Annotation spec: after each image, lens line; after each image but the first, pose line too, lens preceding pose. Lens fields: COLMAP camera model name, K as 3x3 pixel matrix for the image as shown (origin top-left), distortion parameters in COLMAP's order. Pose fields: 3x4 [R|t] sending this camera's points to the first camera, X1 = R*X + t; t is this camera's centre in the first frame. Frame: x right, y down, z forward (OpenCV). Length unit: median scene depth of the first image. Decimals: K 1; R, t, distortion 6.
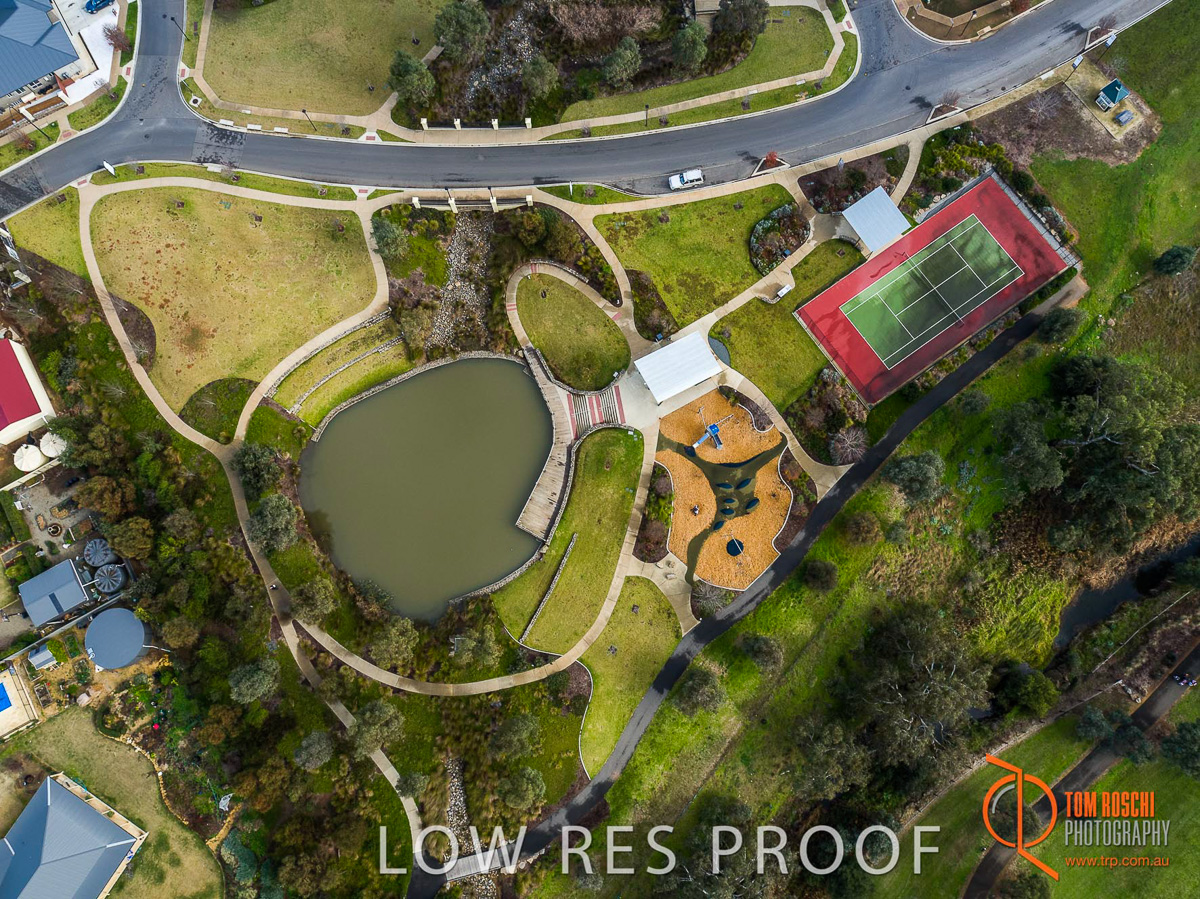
lens RADIAL K [[870.4, 0, 596.5], [0, 870.4, 450.7], [0, 0, 1]] dist [0.007207, -0.000116]
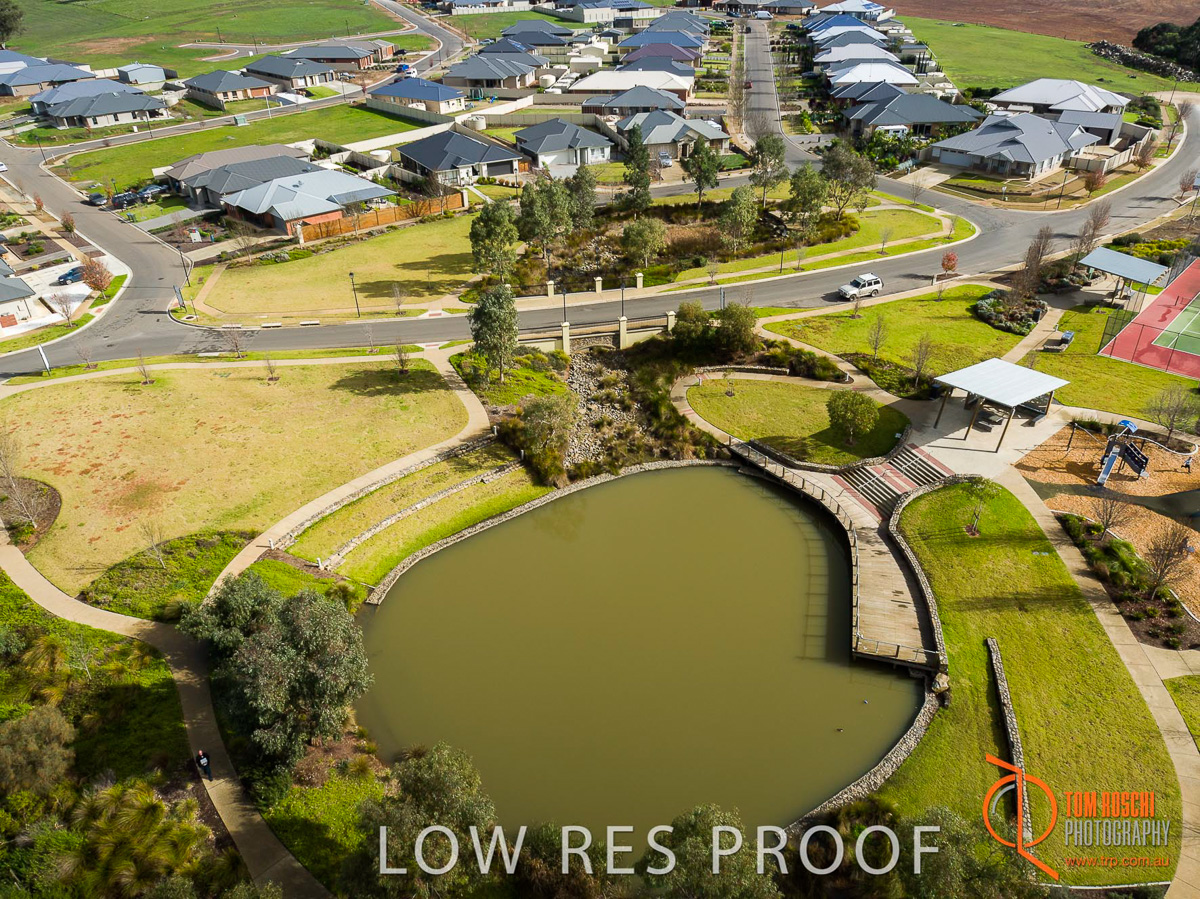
lens RADIAL K [[870.4, 0, 600.2], [0, 870.4, 452.0], [0, 0, 1]] dist [0.007207, -0.000116]
pose [[0.978874, -0.097077, 0.179947, -0.278595], [0.198803, 0.657534, -0.726723, 0.304064], [-0.047773, 0.747144, 0.662943, 0.612451]]
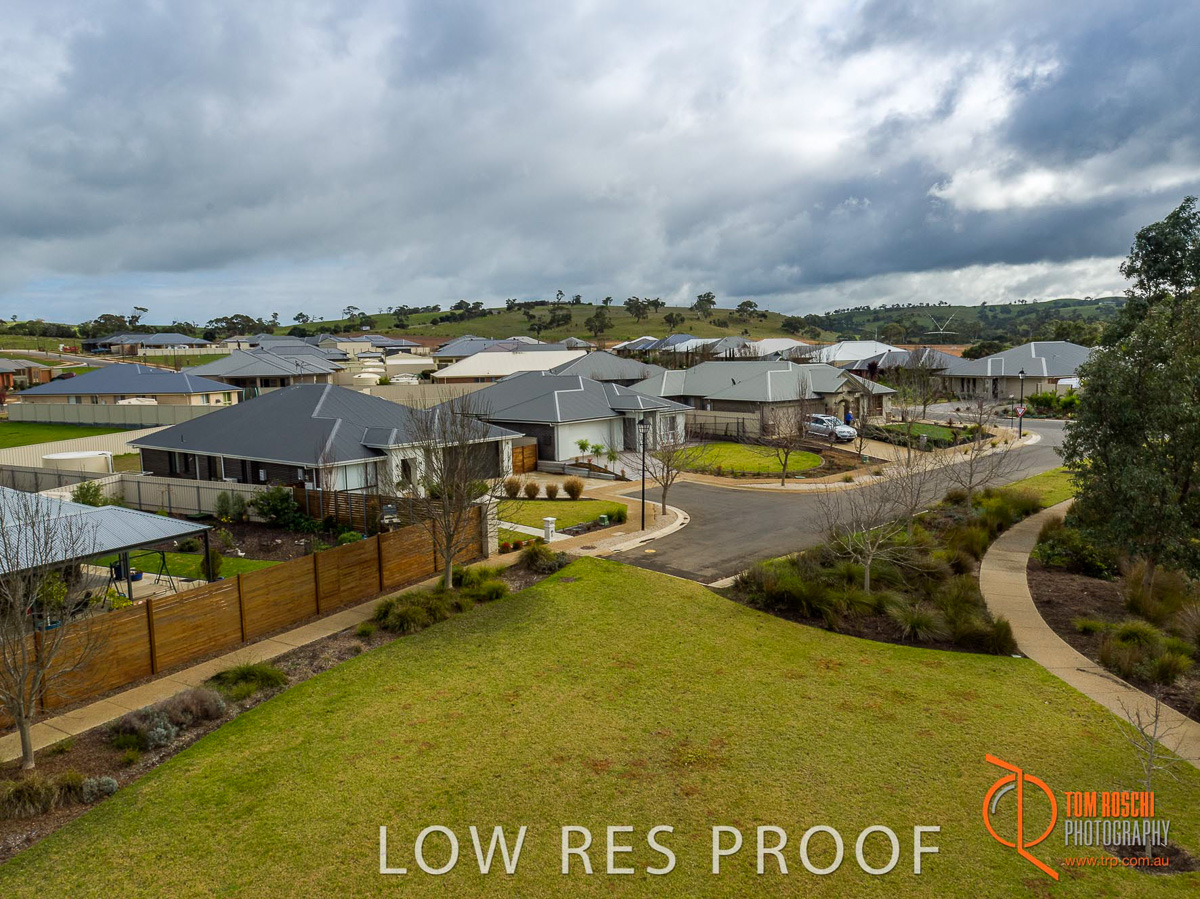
lens RADIAL K [[870.4, 0, 612.3], [0, 870.4, 450.8], [0, 0, 1]] dist [0.007207, -0.000116]
pose [[0.824935, -0.055038, 0.562542, -0.345038], [0.553713, 0.278560, -0.784733, -0.464065], [-0.113512, 0.958840, 0.260270, 0.990606]]
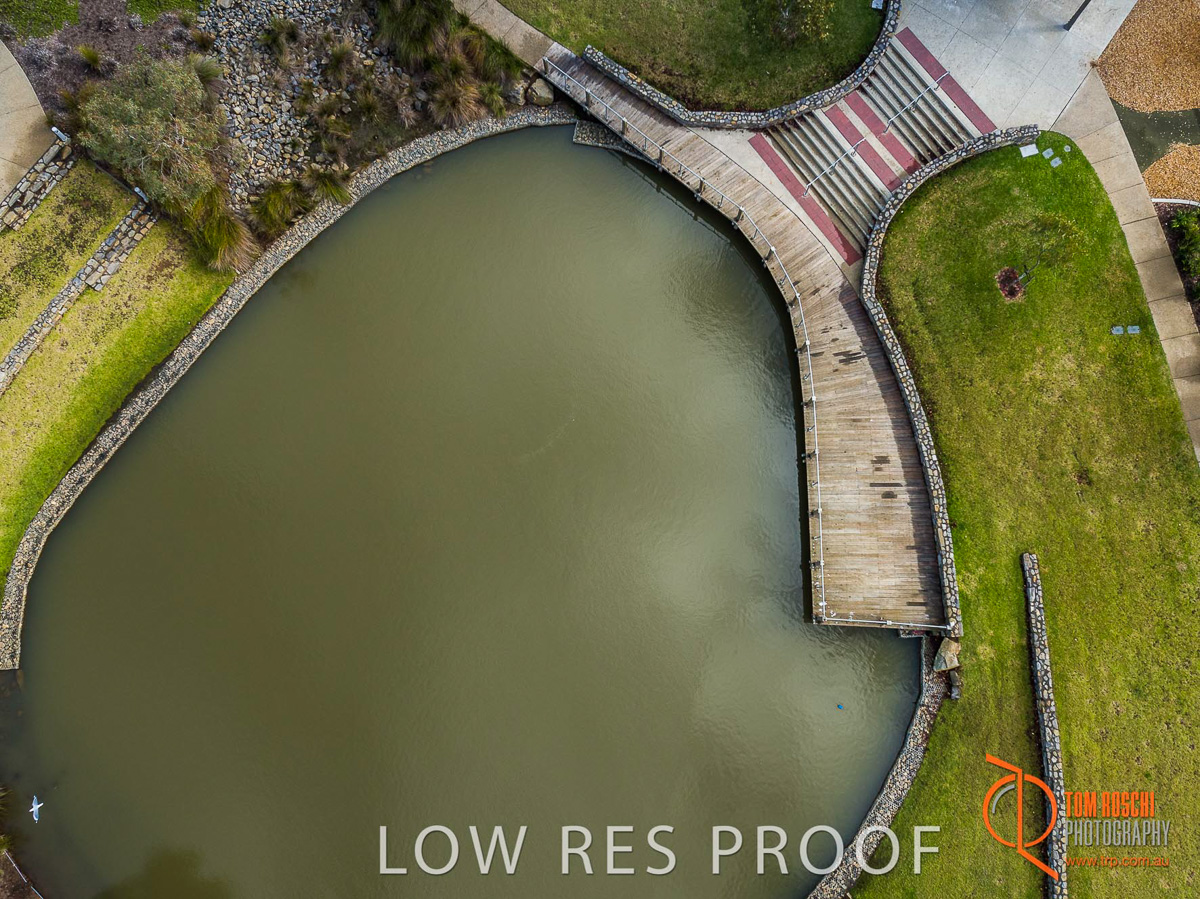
lens RADIAL K [[870.4, 0, 593.7], [0, 870.4, 447.3], [0, 0, 1]] dist [0.007207, -0.000116]
pose [[0.898250, -0.431752, 0.082081, -0.148656], [0.430419, 0.901981, 0.034206, -0.003850], [-0.088804, 0.004603, 0.996038, 0.704322]]
